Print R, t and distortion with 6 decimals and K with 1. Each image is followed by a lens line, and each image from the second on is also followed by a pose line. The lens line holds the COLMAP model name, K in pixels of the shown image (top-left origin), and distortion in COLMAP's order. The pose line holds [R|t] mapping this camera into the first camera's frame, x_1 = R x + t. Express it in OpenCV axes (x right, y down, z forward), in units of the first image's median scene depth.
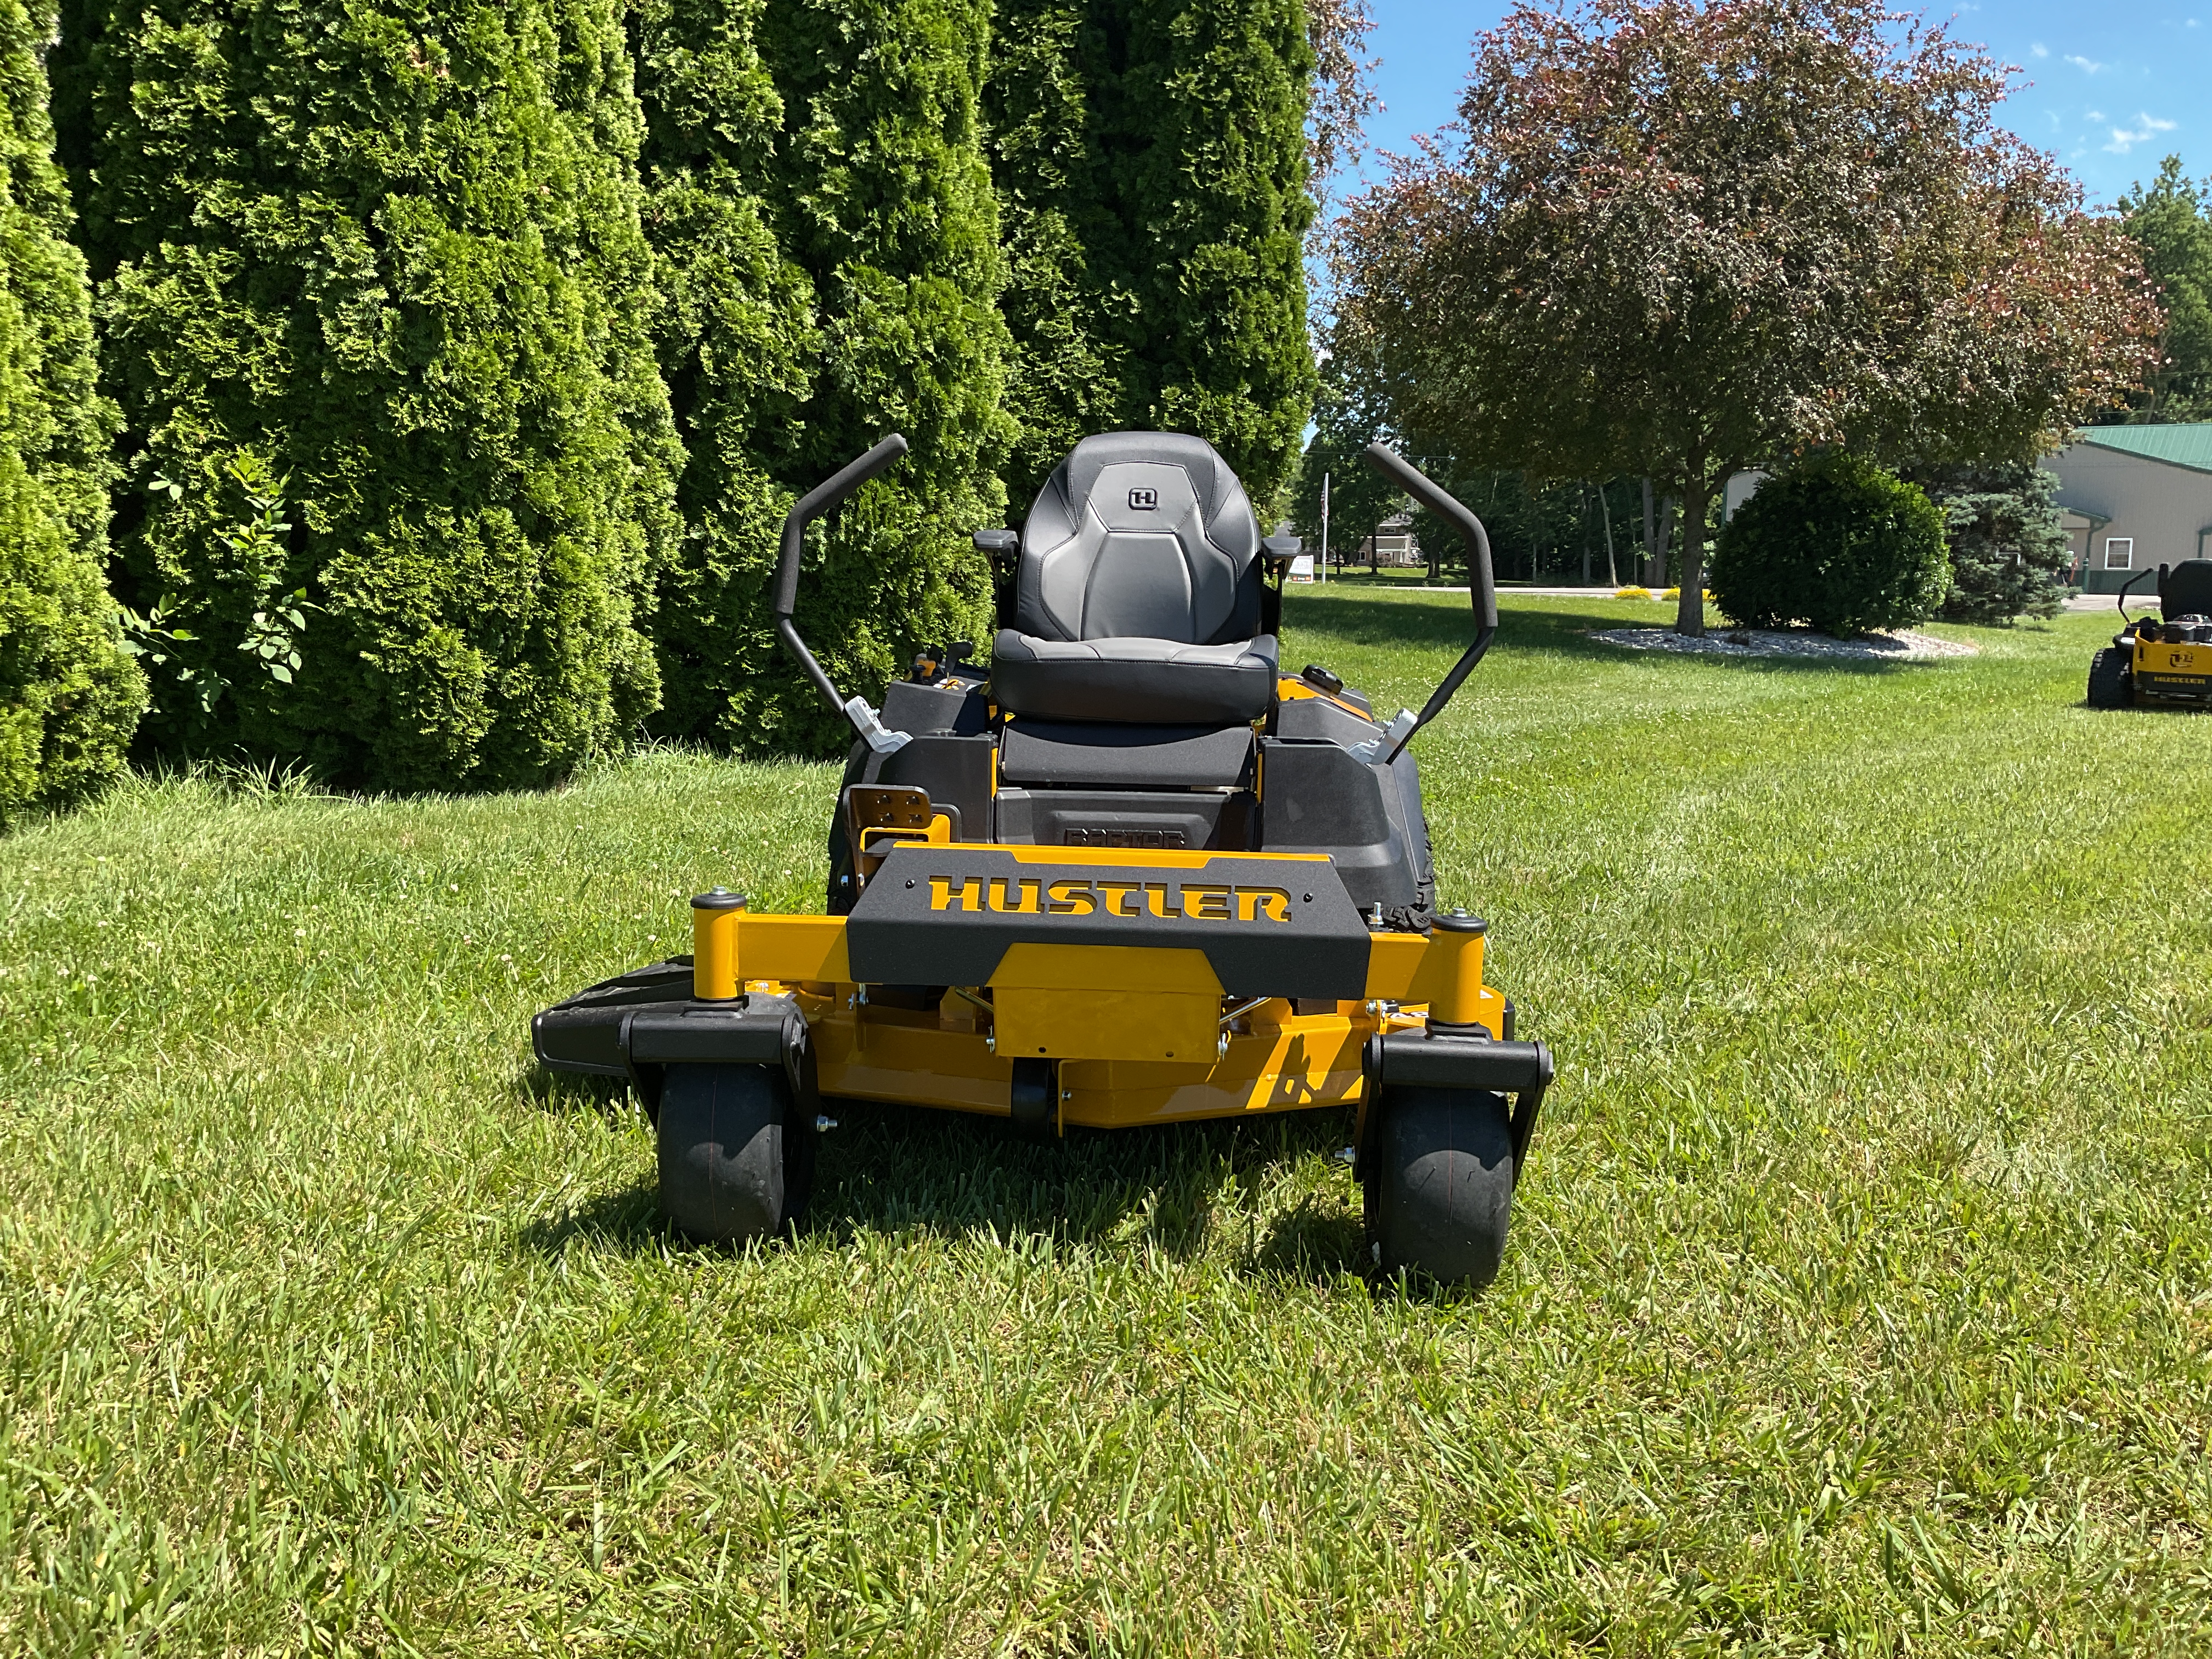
lens RADIAL K [[1799.8, 0, 1106.0], [0, 1799.8, 829.5], [0, 0, 1]] dist [-0.035753, -0.000252]
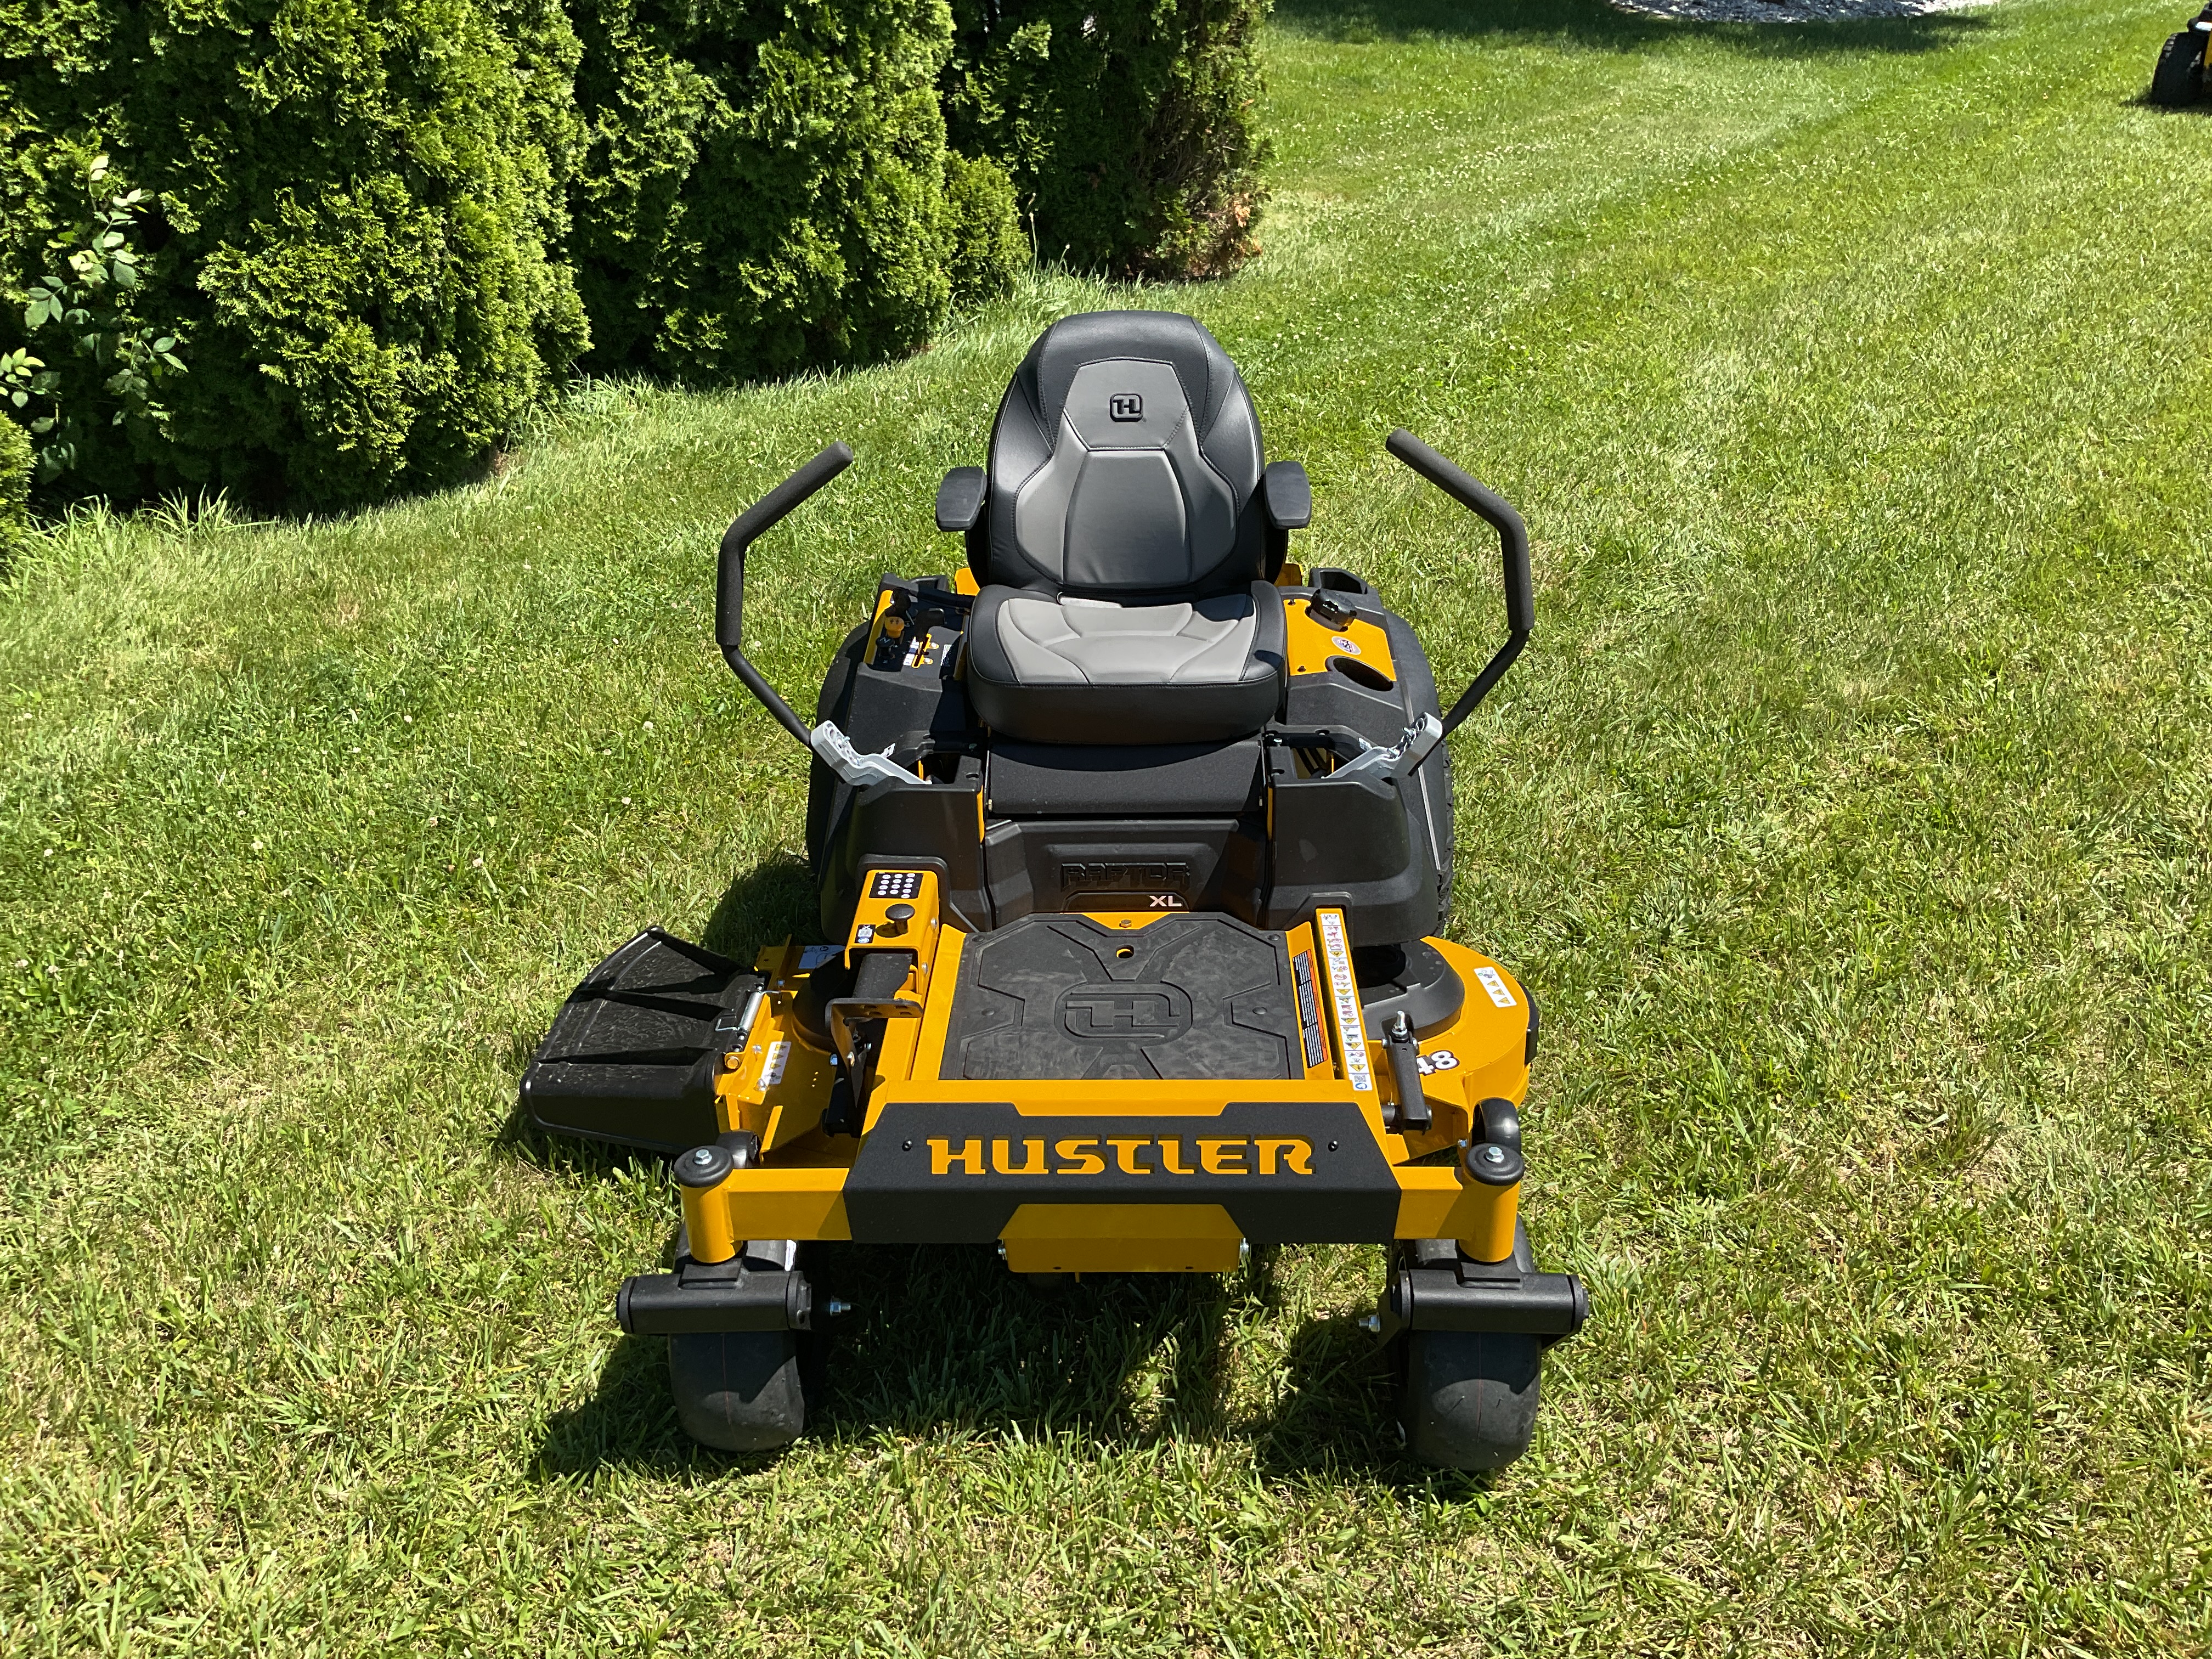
lens RADIAL K [[1804.0, 0, 1106.0], [0, 1804.0, 829.5], [0, 0, 1]] dist [-0.032384, -0.003486]
pose [[0.998832, -0.048293, -0.001208, 0.001275], [0.045546, 0.933090, 0.356748, -0.176984], [-0.016102, -0.356387, 0.934200, 0.071413]]
